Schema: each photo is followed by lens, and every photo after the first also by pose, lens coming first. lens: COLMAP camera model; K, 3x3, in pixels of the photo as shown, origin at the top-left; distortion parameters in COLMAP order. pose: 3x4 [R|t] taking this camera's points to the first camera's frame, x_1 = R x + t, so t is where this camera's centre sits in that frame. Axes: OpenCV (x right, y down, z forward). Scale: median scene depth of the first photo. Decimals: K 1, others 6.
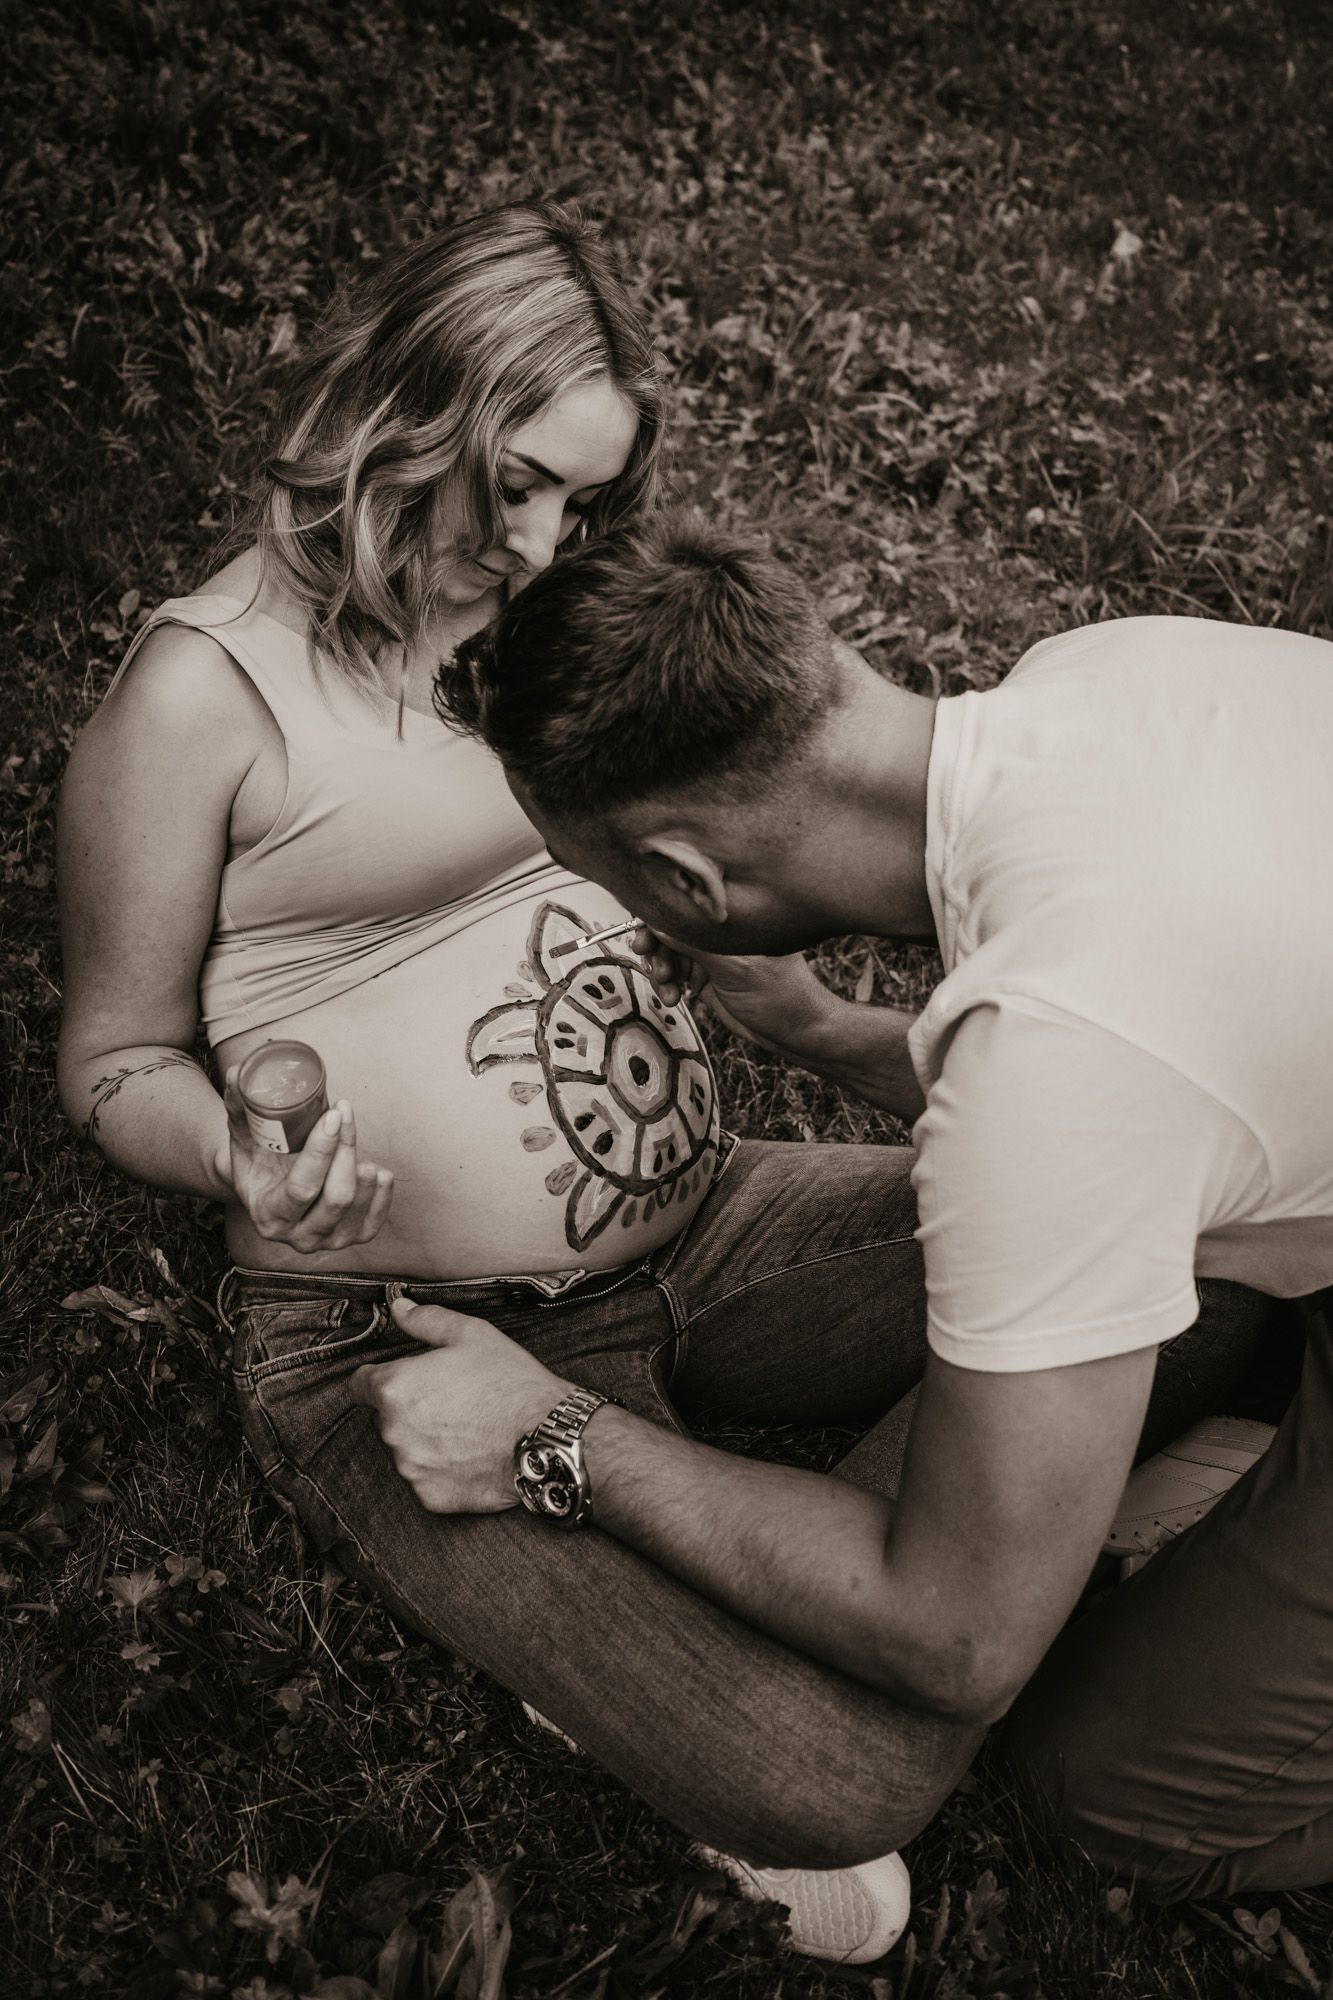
lens RADIAL K [[2180.0, 0, 673.9], [0, 2180.0, 963.8], [0, 0, 1]] dist [-0.004101, -0.008986]
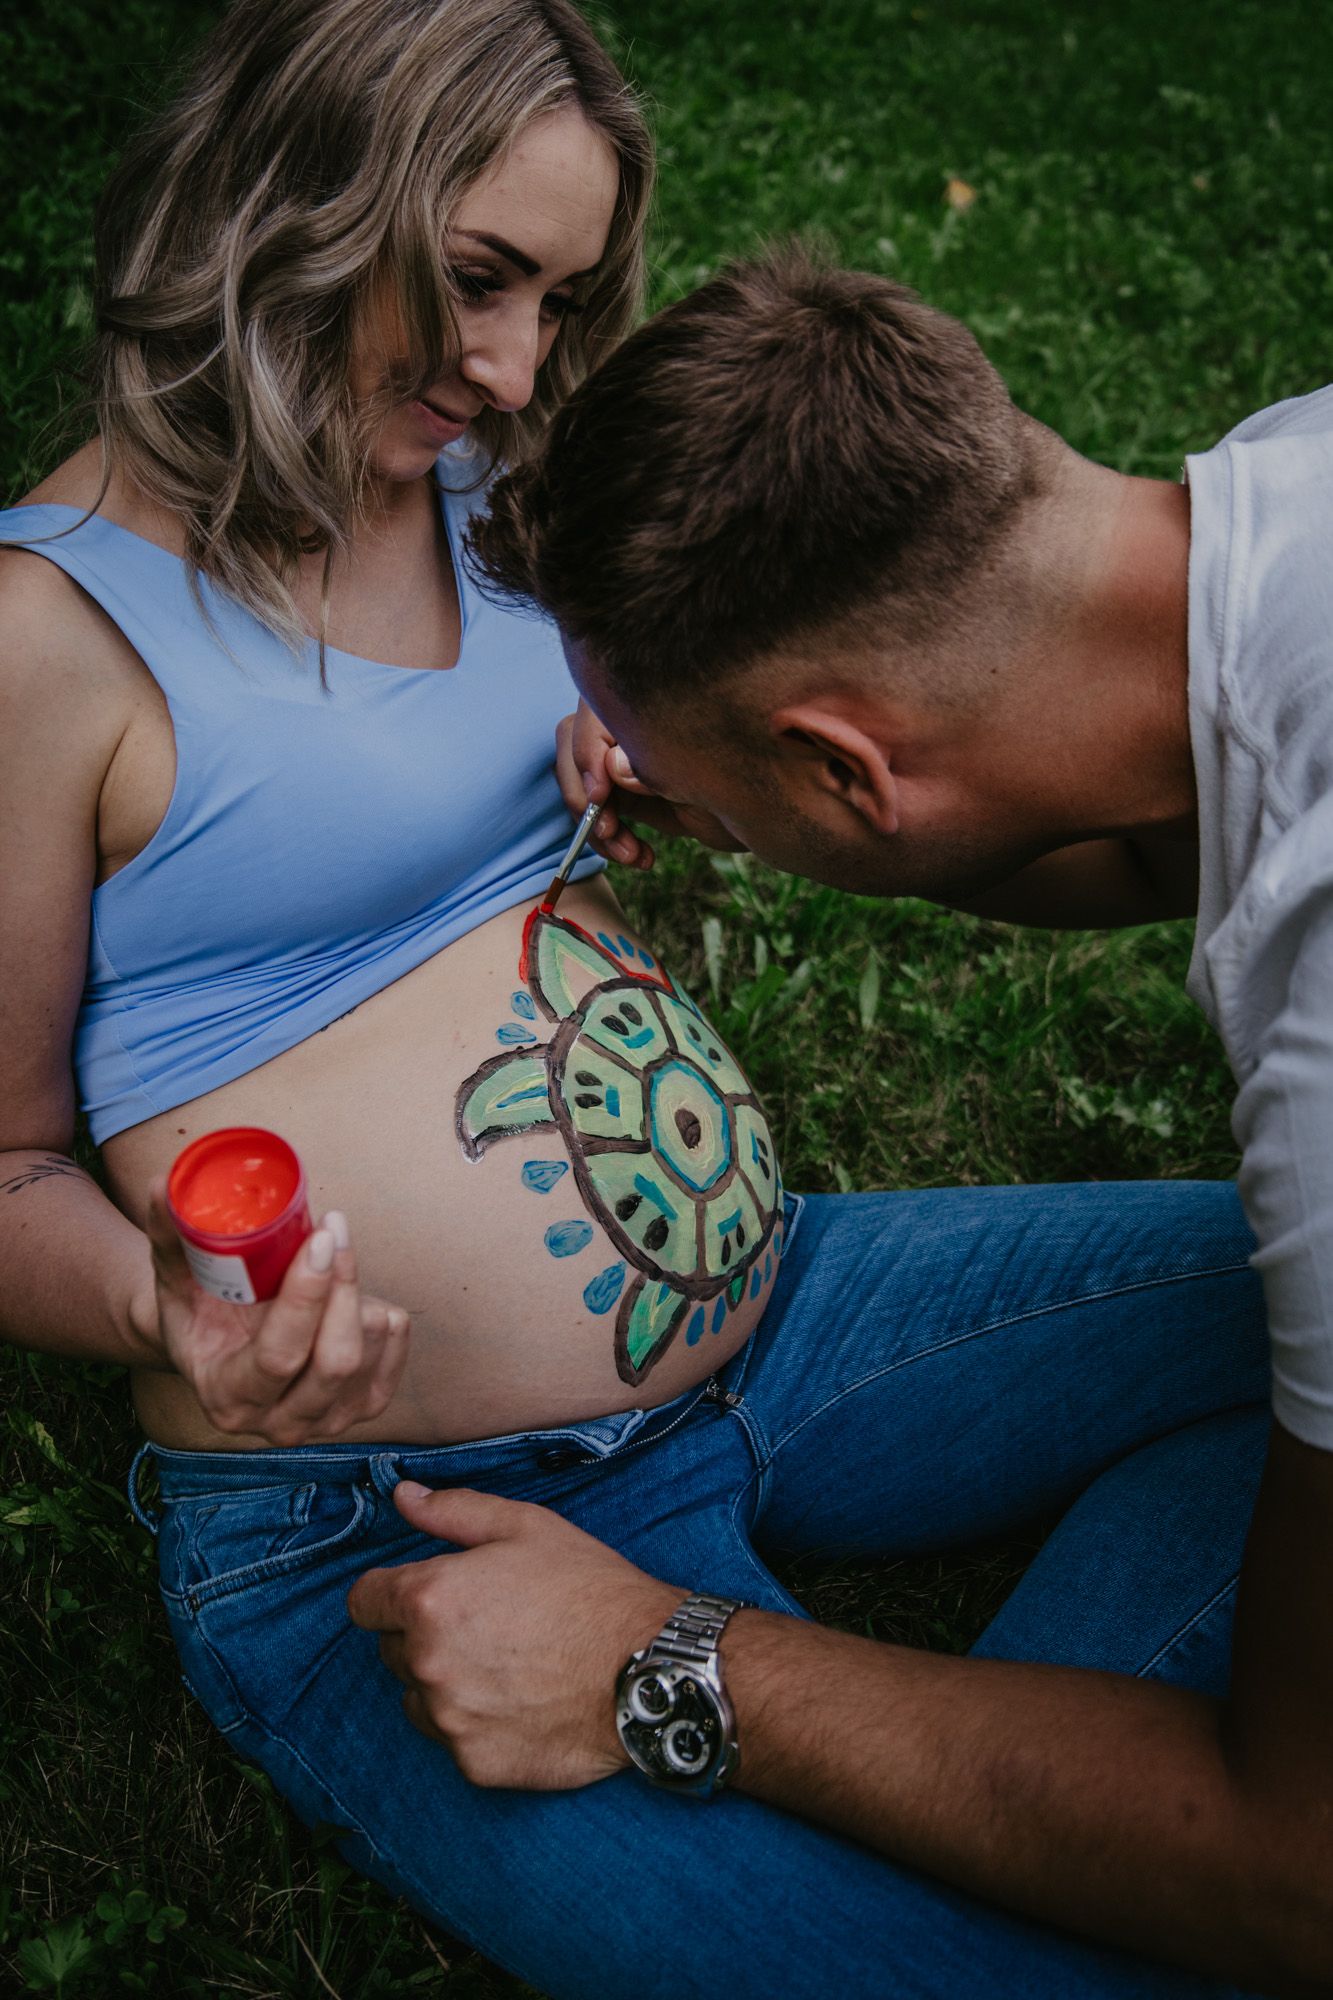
lens RADIAL K [[2012.8, 0, 668.2], [0, 2012.8, 1044.1], [0, 0, 1]] dist [0.038328, -0.120909]
pose [[0.992465, -0.091089, 0.081946, -0.075616], [0.088426, 0.995448, 0.035559, -0.003223], [-0.084812, -0.028045, 0.996002, 0.333068]]
